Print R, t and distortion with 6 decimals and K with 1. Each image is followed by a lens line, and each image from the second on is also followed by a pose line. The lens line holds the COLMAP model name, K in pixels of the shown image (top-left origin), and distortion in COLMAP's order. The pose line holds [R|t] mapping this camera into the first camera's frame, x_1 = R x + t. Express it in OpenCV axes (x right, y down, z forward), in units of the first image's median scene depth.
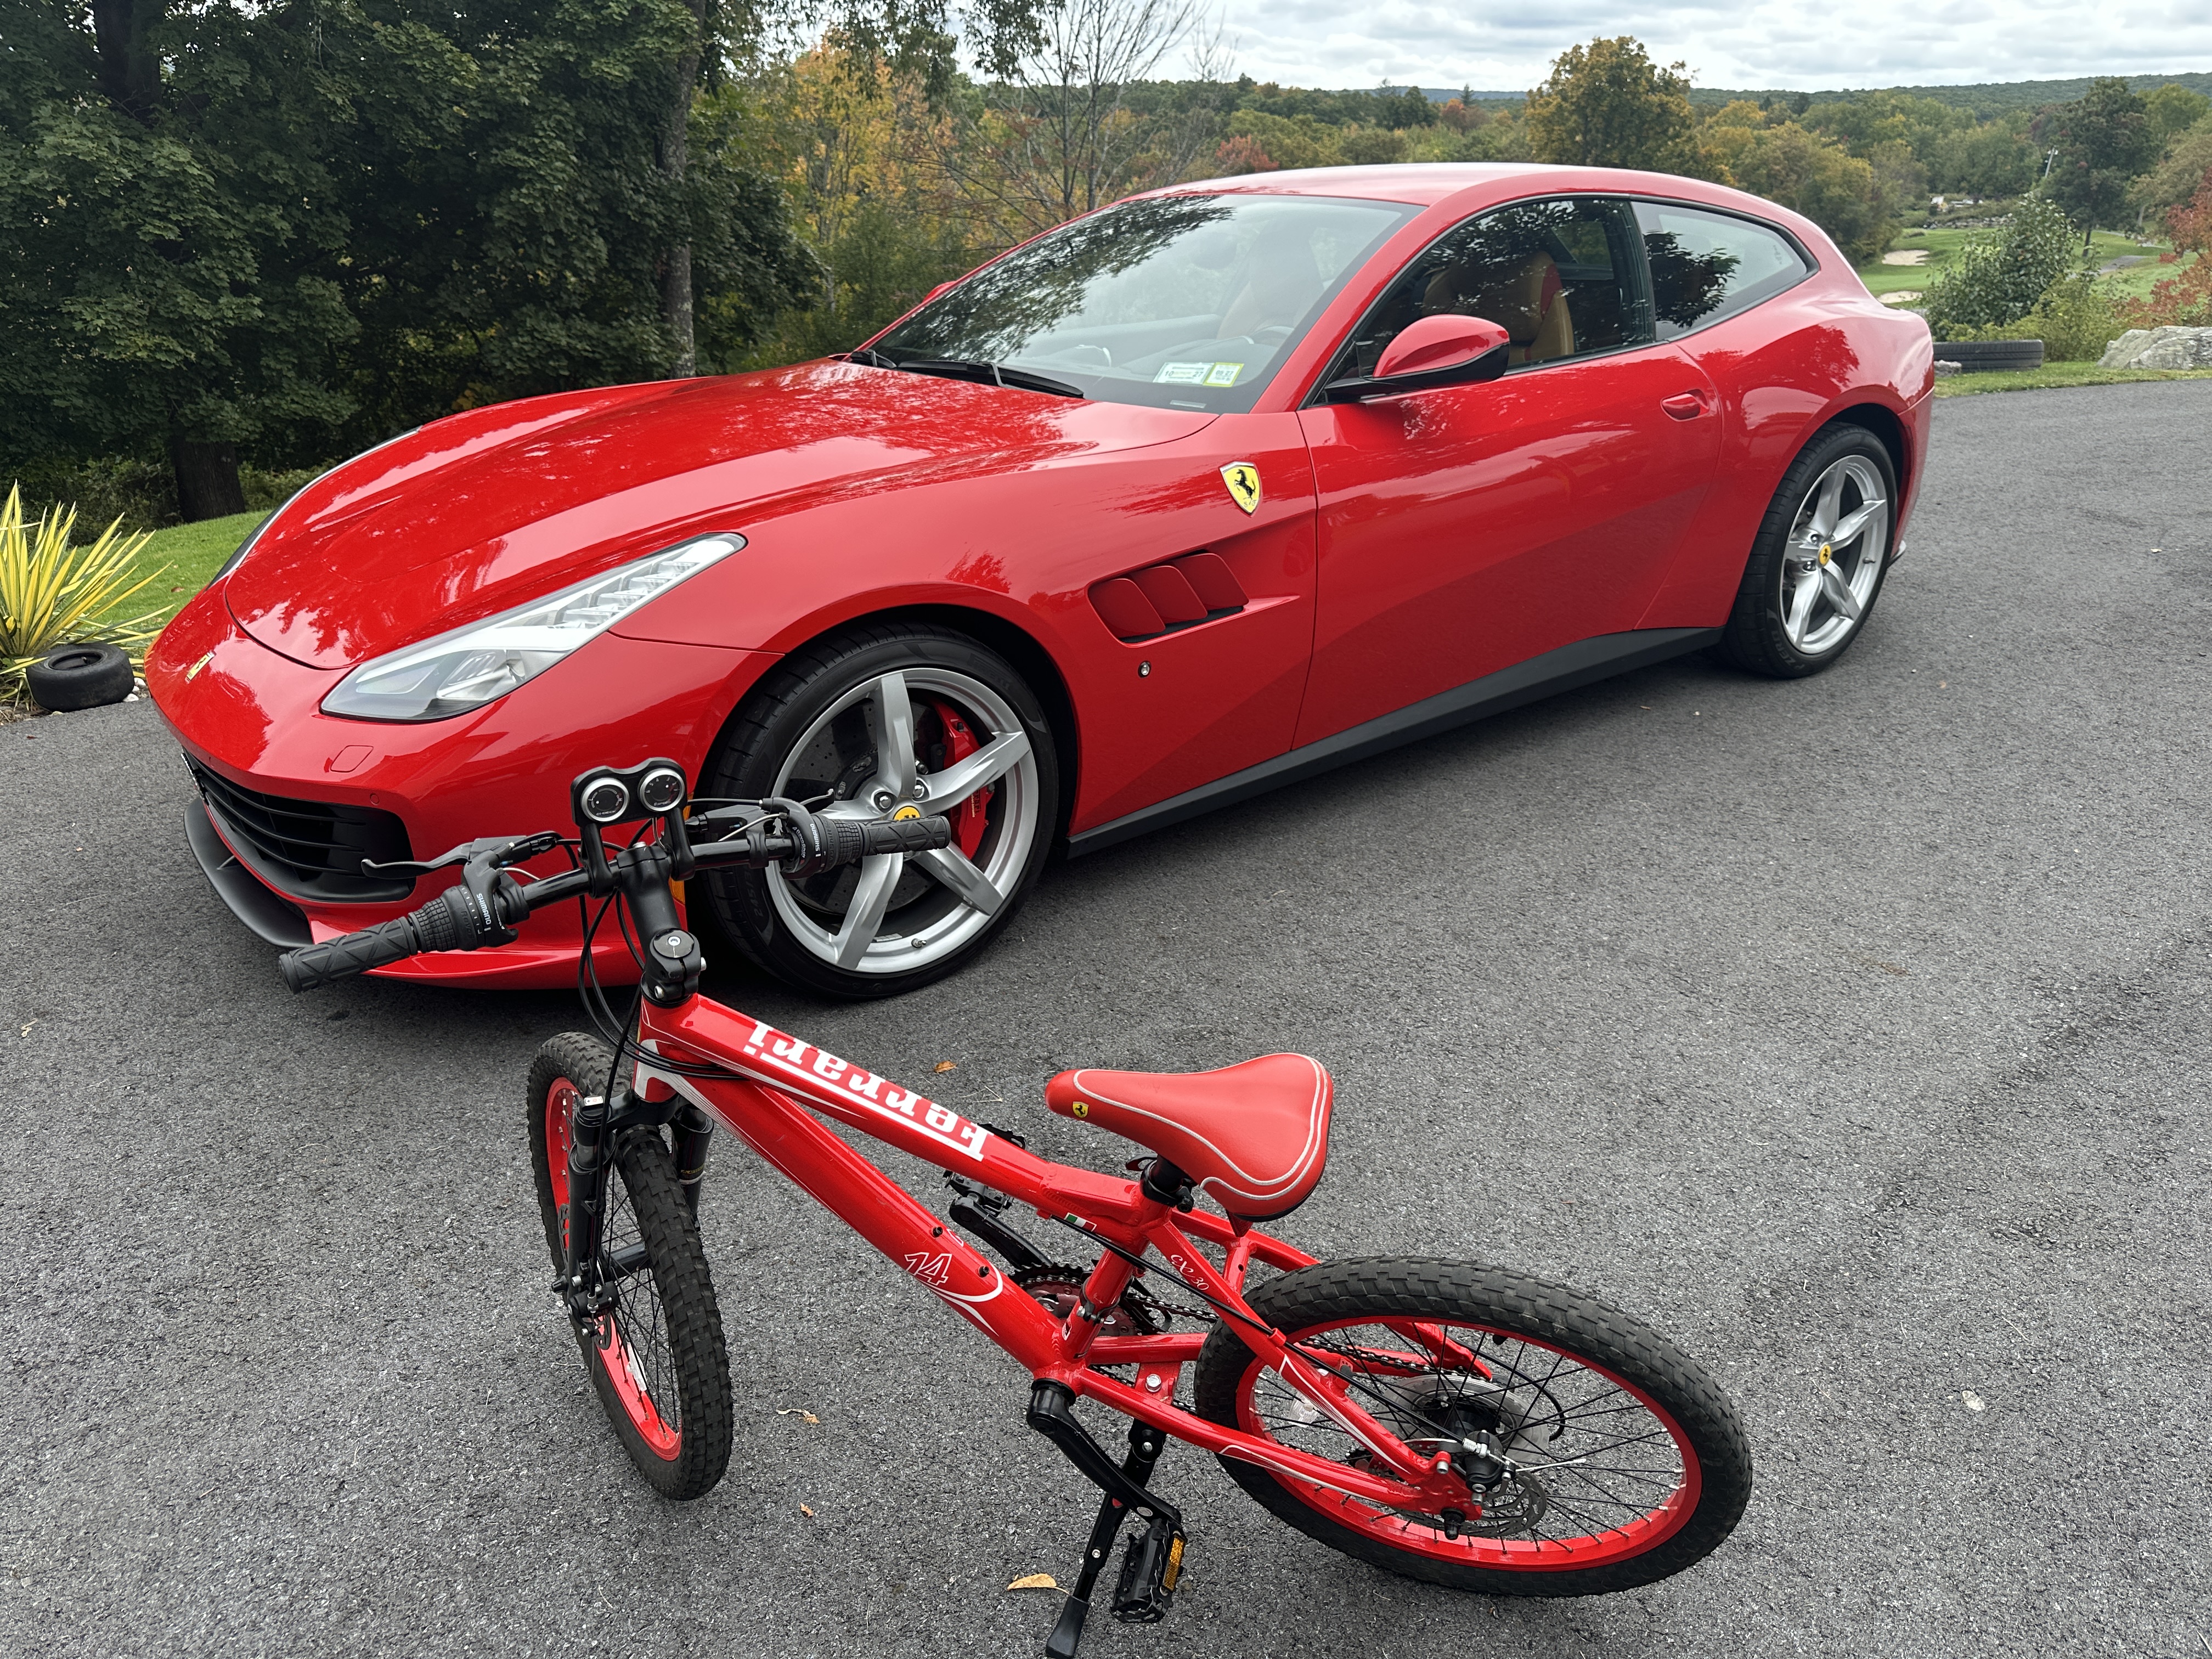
lens RADIAL K [[1571.9, 0, 1106.0], [0, 1571.9, 829.5], [0, 0, 1]] dist [0.075334, -0.064833]
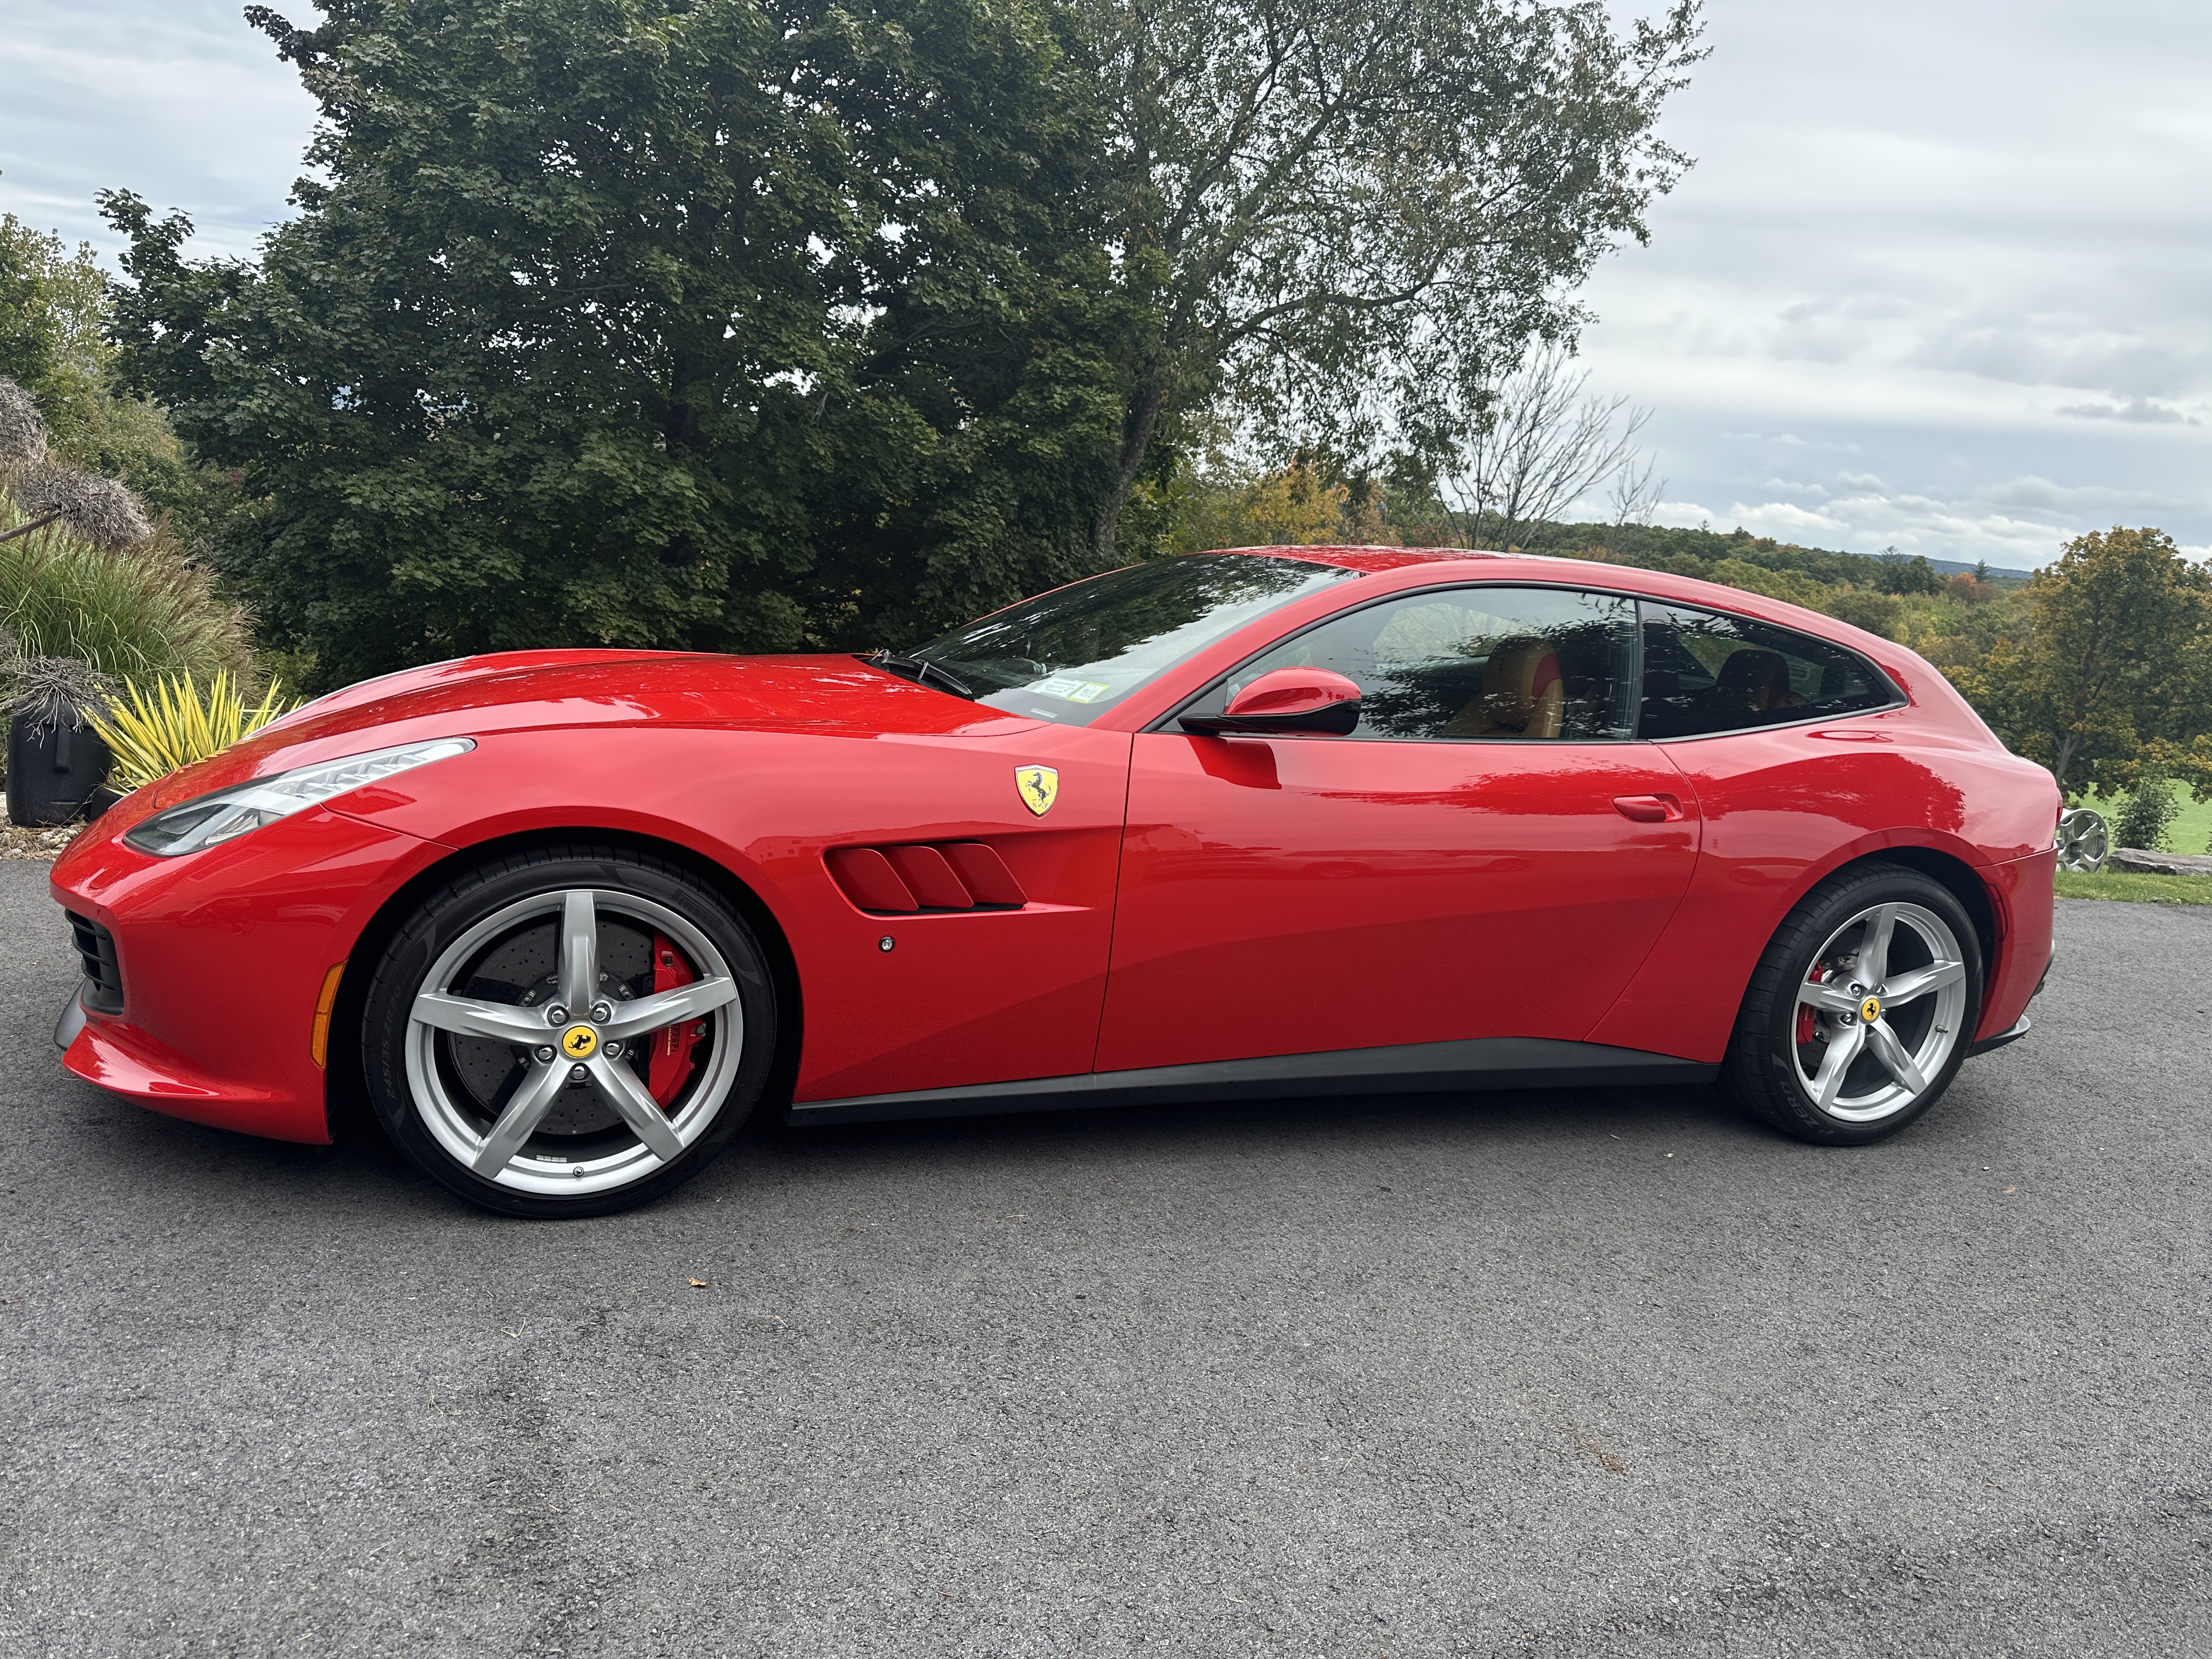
lens RADIAL K [[1571.9, 0, 1106.0], [0, 1571.9, 829.5], [0, 0, 1]] dist [0.075334, -0.064833]
pose [[0.950095, 0.156586, -0.269817, 0.323725], [-0.214340, 0.956087, -0.199888, -0.003068], [0.226669, 0.247745, 0.941936, 0.069347]]
